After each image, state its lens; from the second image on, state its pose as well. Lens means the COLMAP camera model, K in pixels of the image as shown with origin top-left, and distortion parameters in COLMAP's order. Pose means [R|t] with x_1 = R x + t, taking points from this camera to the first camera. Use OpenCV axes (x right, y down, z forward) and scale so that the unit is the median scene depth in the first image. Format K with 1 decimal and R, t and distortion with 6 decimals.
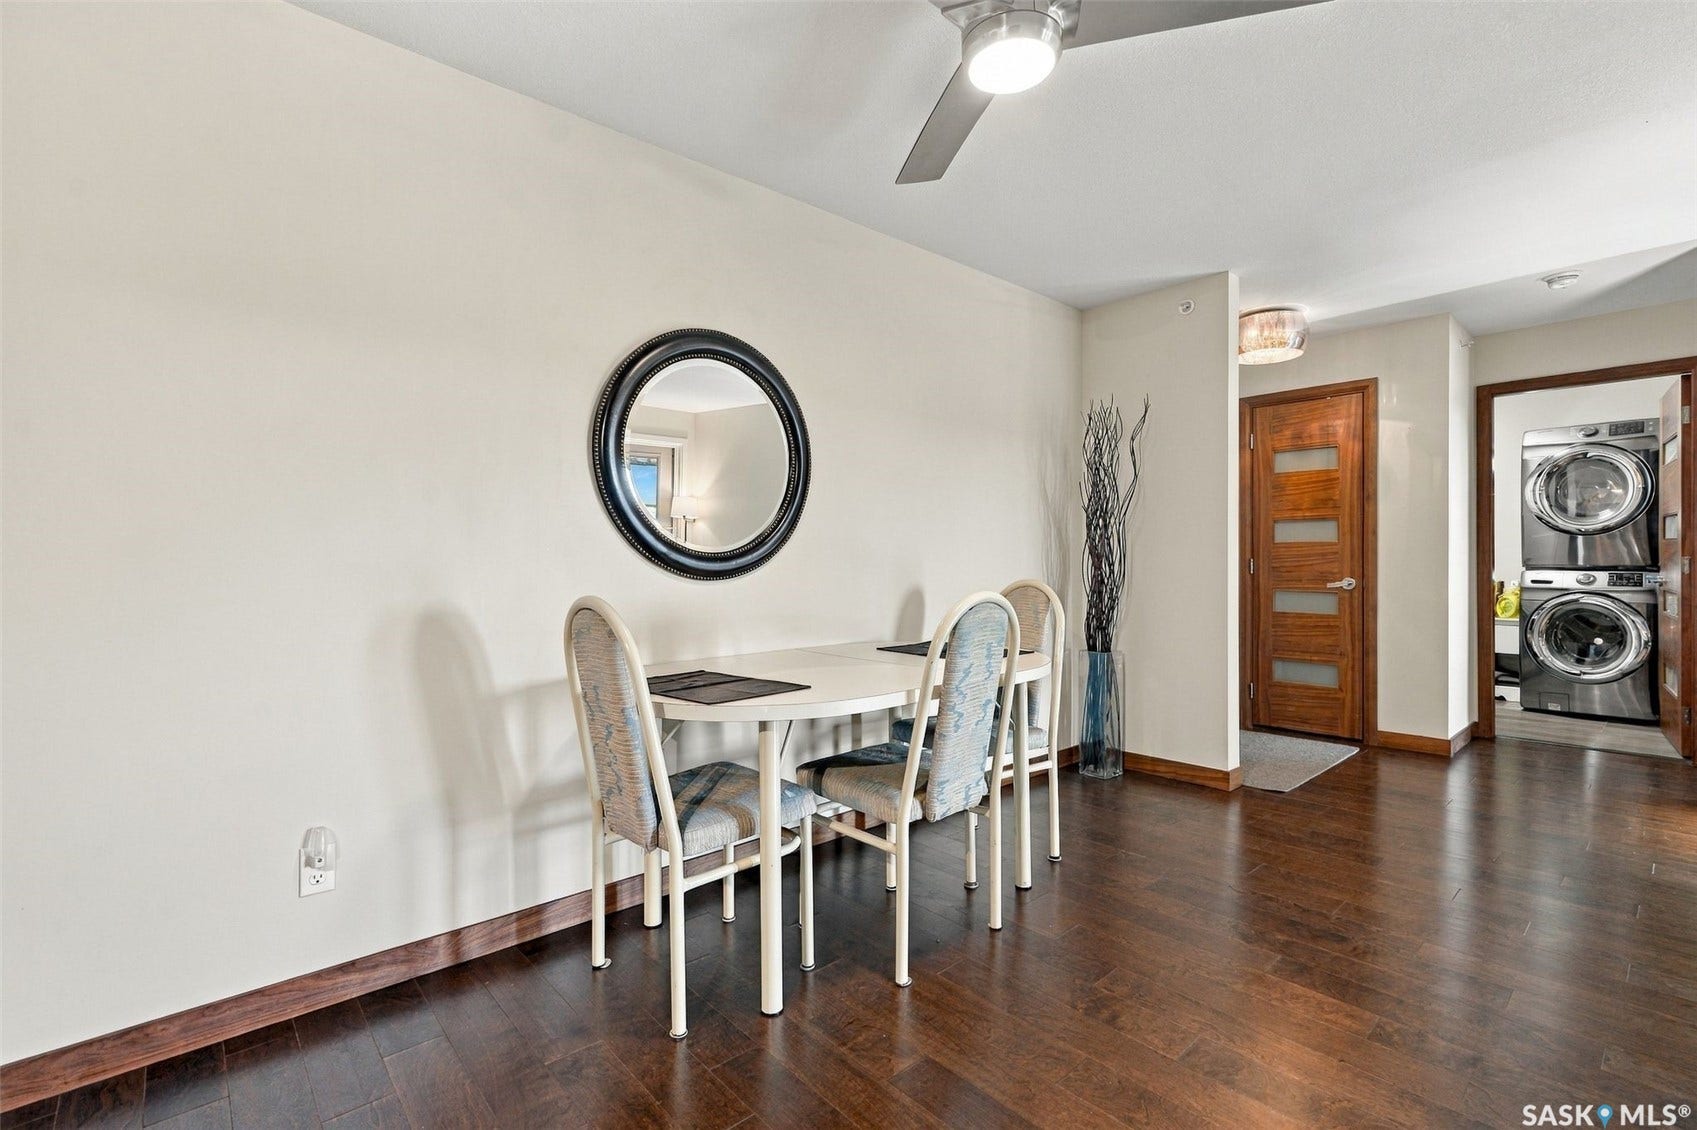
lens RADIAL K [[769.8, 0, 845.8], [0, 769.8, 557.2], [0, 0, 1]] dist [-0.001068, 0.000471]
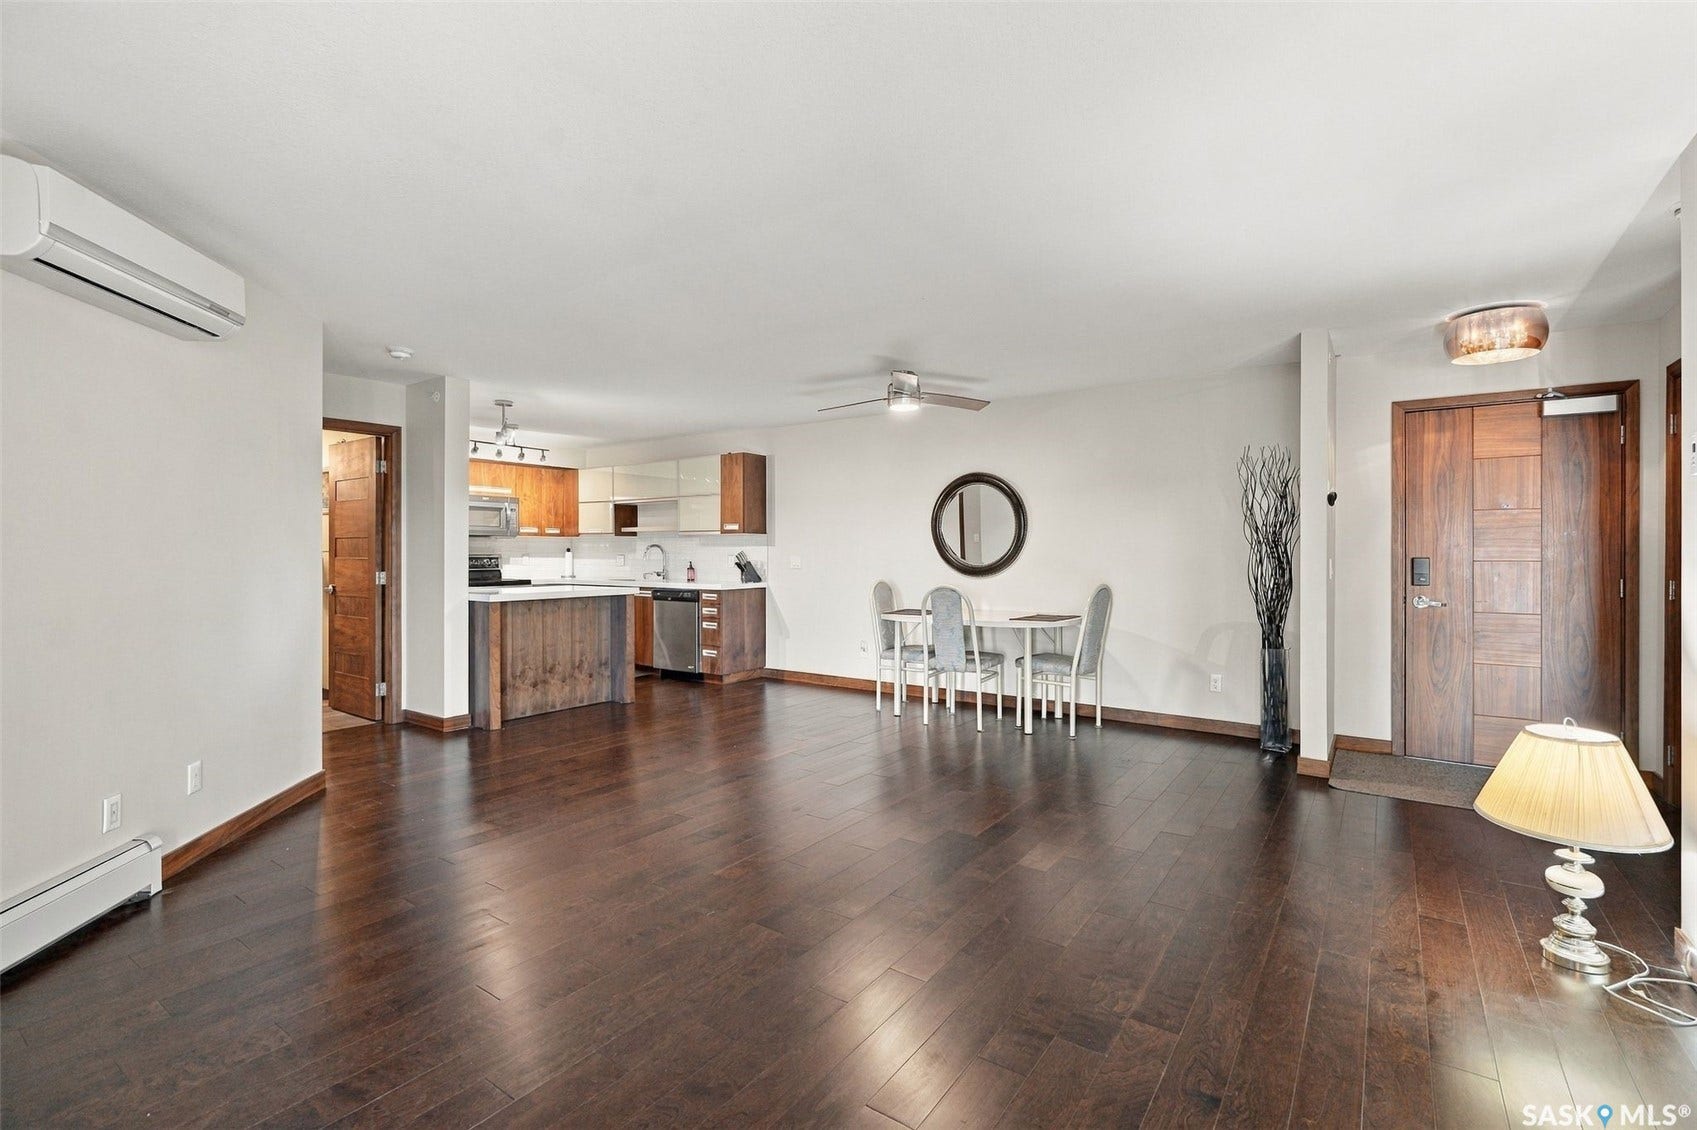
lens RADIAL K [[769.8, 0, 845.8], [0, 769.8, 557.2], [0, 0, 1]] dist [-0.001068, 0.000471]
pose [[0.228147, 0.004655, -0.973616, 1.101048], [-0.004601, 0.999983, 0.003703, -0.021865], [0.973616, 0.003635, 0.228164, 0.031034]]
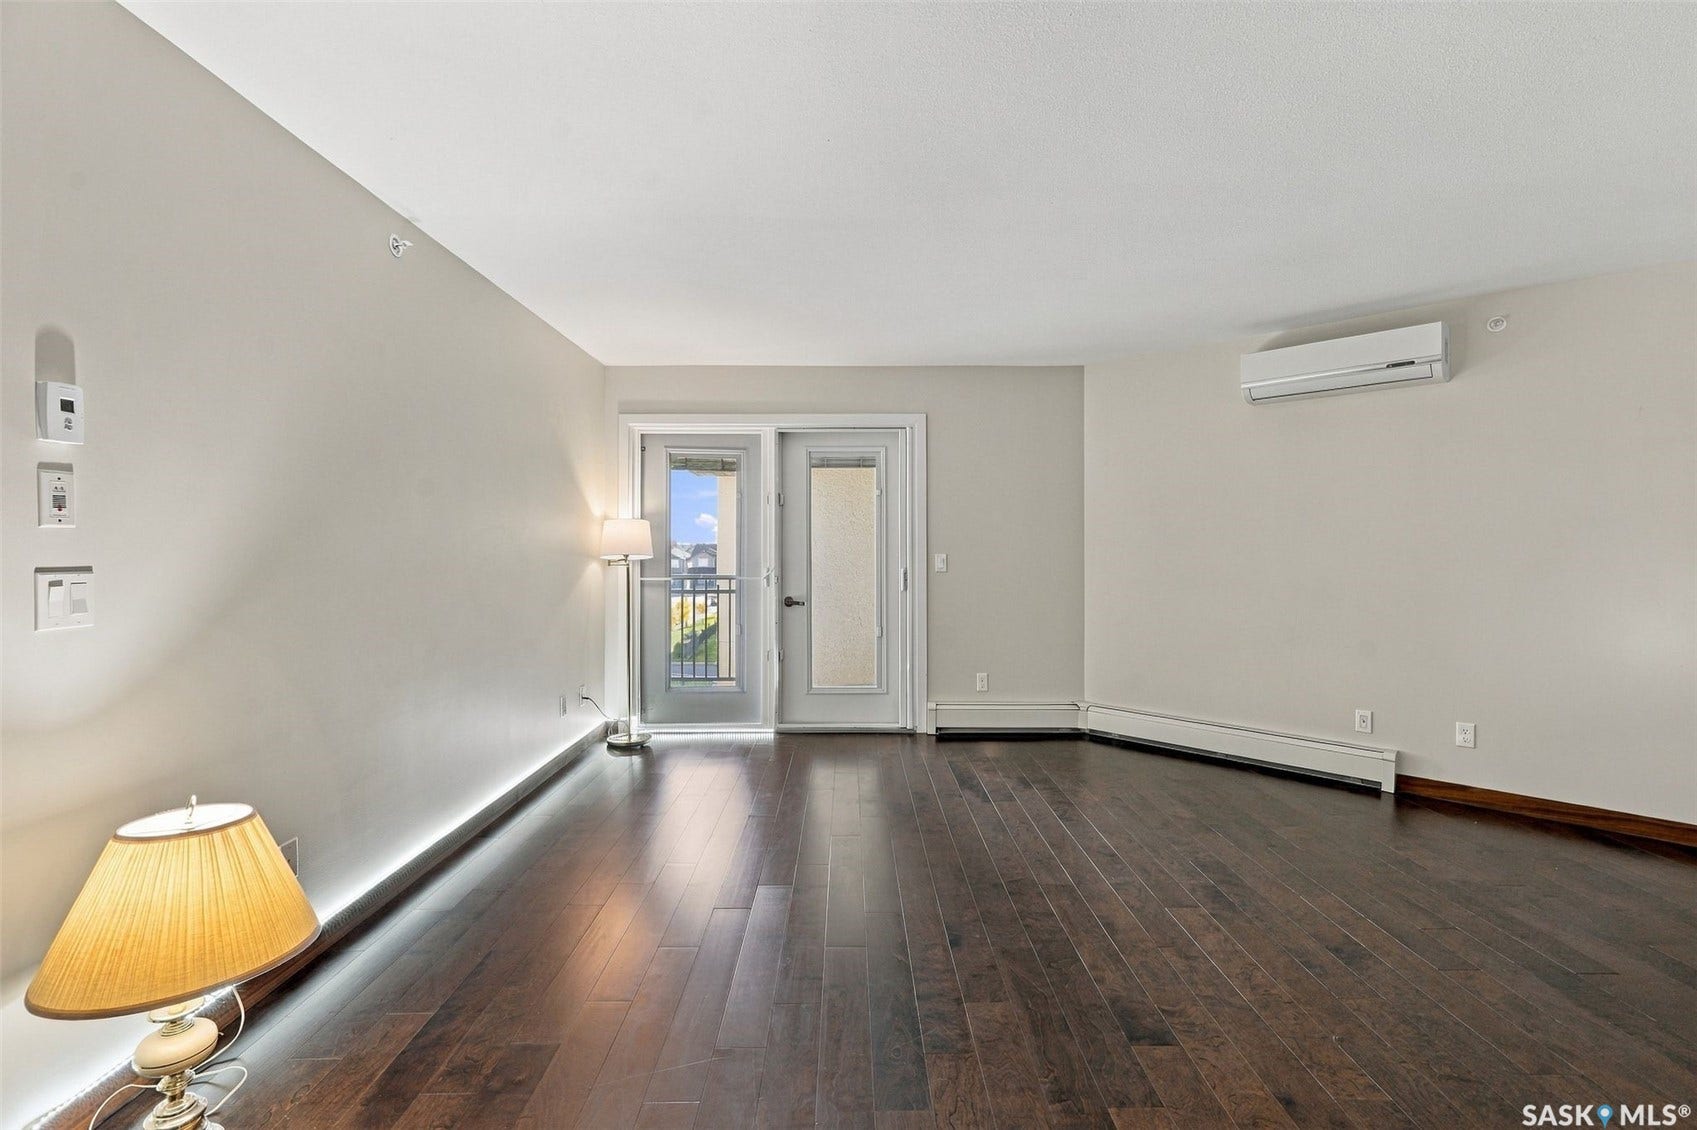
lens RADIAL K [[769.8, 0, 845.8], [0, 769.8, 557.2], [0, 0, 1]] dist [-0.001068, 0.000471]
pose [[-0.752544, -0.005943, 0.658516, 0.328398], [0.001506, 0.999941, 0.010746, -0.026957], [-0.658541, 0.009078, -0.752490, 0.652053]]
